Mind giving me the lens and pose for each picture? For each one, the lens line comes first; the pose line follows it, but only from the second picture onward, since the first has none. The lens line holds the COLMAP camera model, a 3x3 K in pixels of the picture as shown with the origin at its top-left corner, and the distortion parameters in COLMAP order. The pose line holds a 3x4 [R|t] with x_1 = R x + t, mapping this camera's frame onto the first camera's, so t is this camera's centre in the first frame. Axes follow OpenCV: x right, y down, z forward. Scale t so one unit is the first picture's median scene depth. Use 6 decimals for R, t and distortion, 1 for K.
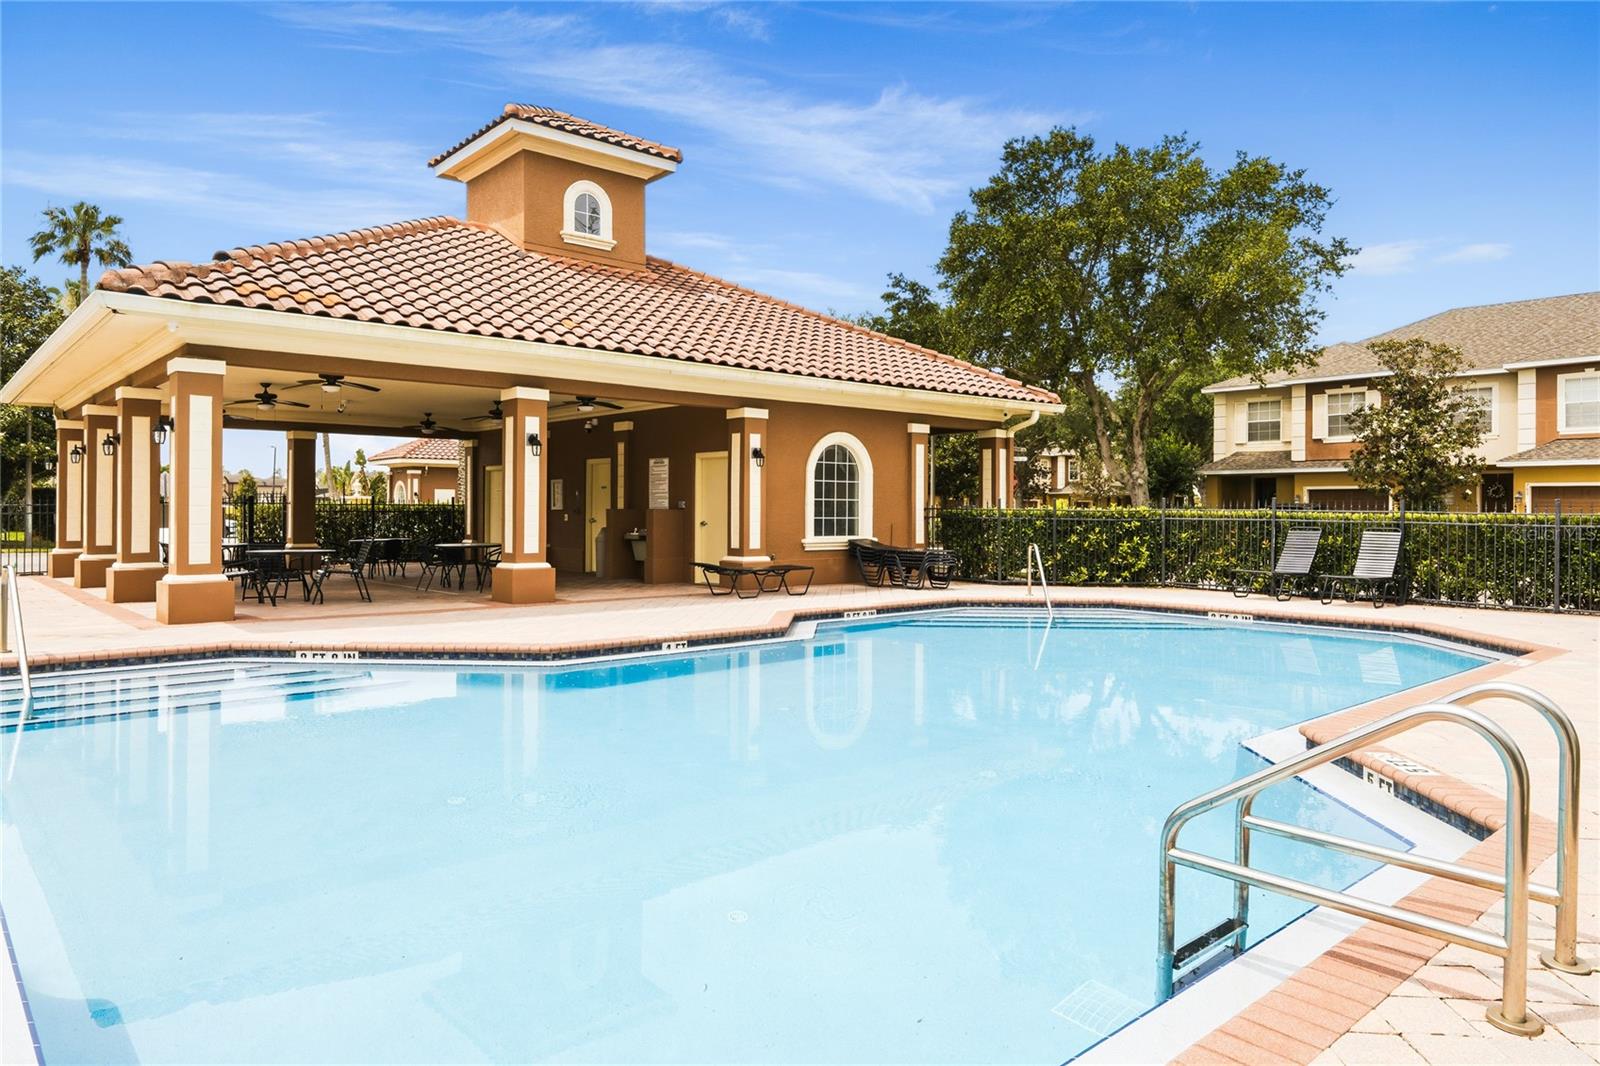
lens RADIAL K [[1022.7, 0, 800.0], [0, 1022.7, 533.0], [0, 0, 1]] dist [0.000332, 0.000109]
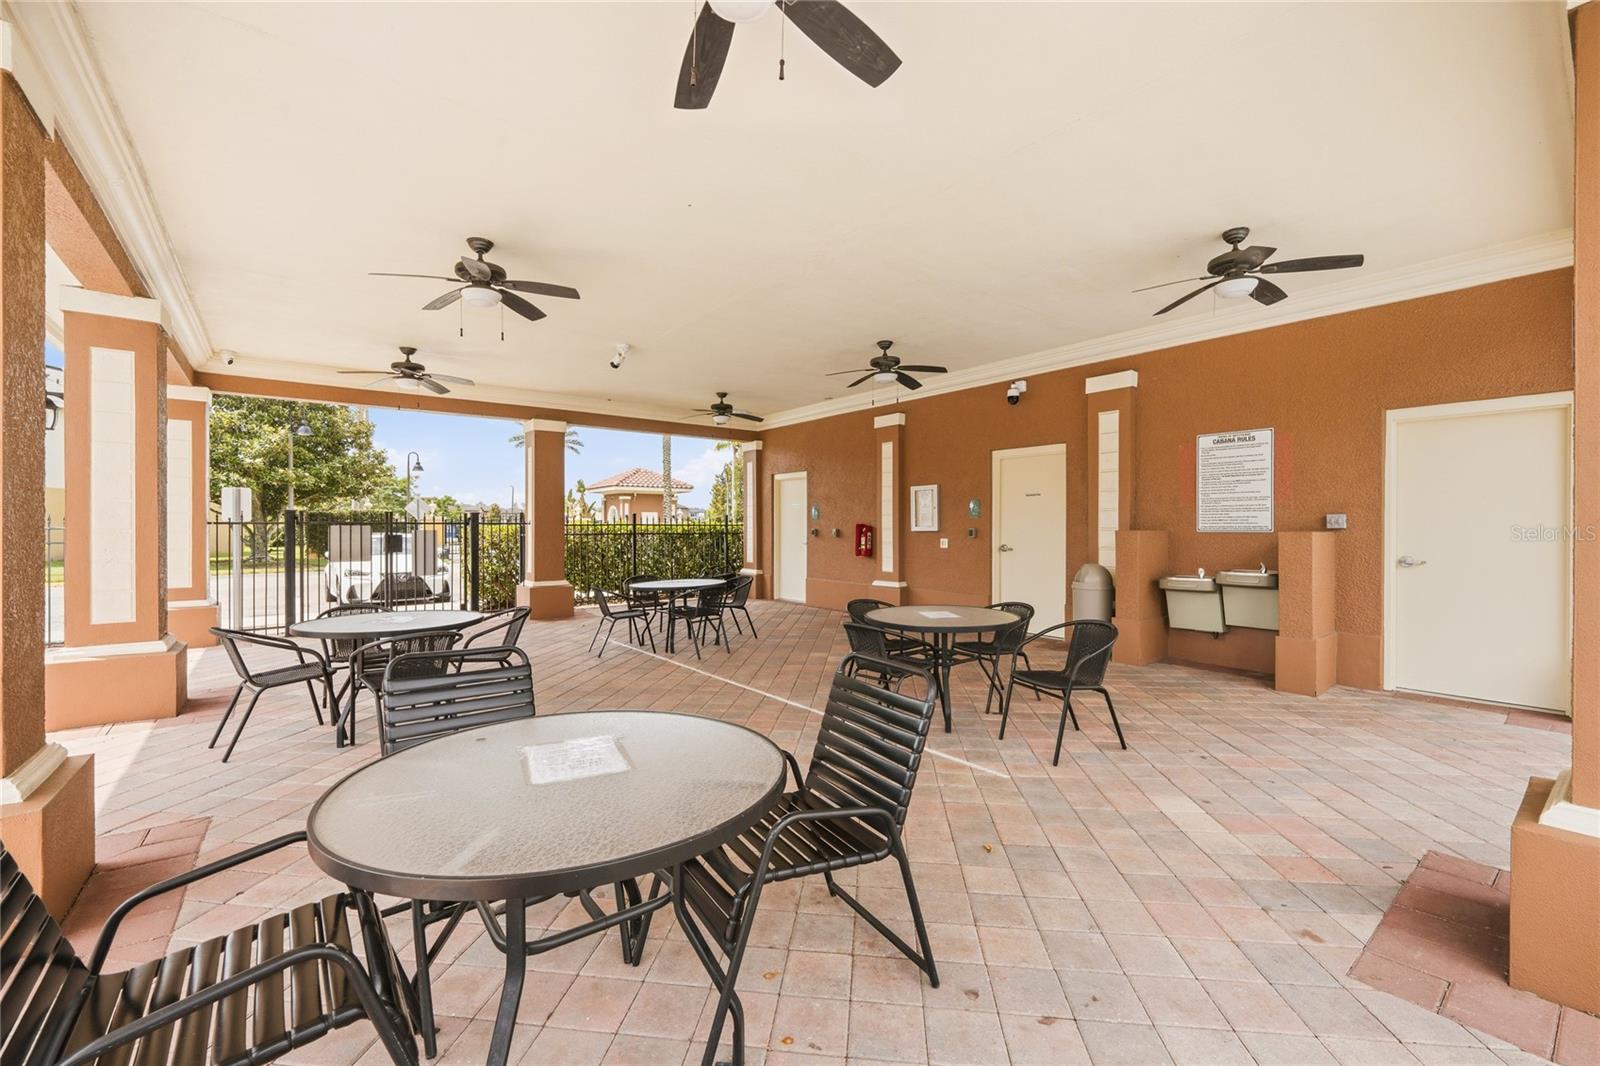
lens RADIAL K [[659.1, 0, 800.0], [0, 659.1, 533.0], [0, 0, 1]] dist [0.000014, -0.000005]
pose [[0.997769, -0.005807, -0.066507, -0.278536], [0.004958, 0.999904, -0.012926, -0.016034], [0.066576, 0.012567, 0.997702, 0.550403]]
